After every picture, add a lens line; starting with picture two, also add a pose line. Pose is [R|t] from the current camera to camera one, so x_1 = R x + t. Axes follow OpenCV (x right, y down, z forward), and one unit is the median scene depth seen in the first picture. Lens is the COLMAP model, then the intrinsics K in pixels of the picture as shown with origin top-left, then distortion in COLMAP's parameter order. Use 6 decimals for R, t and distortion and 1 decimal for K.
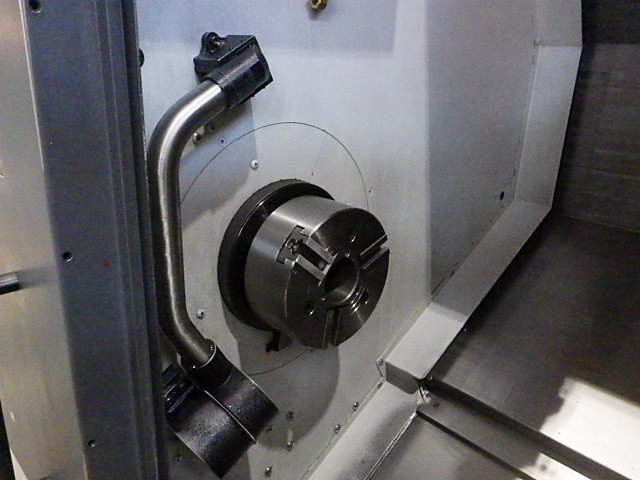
lens RADIAL K [[526.3, 0, 321.9], [0, 526.3, 242.7], [0, 0, 1]] dist [-0.011853, 0.009541]
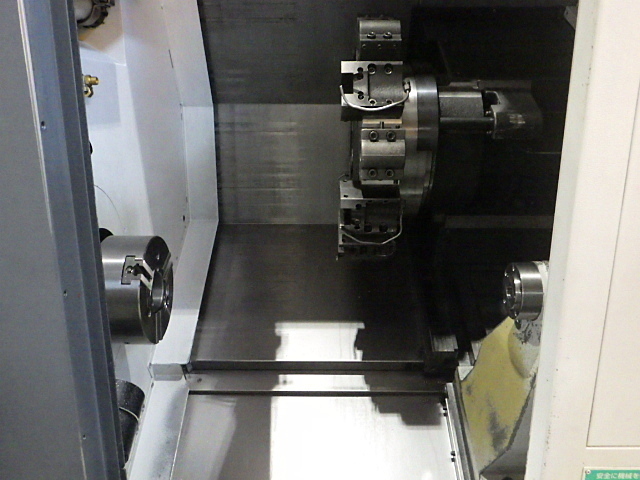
lens RADIAL K [[526.3, 0, 316.9], [0, 526.3, 240.2], [0, 0, 1]] dist [-0.011853, 0.009541]
pose [[0.700958, -0.215522, 0.679859, -0.427045], [0.265160, 0.963670, 0.032104, 0.011792], [-0.662078, 0.157768, 0.732640, -0.220459]]
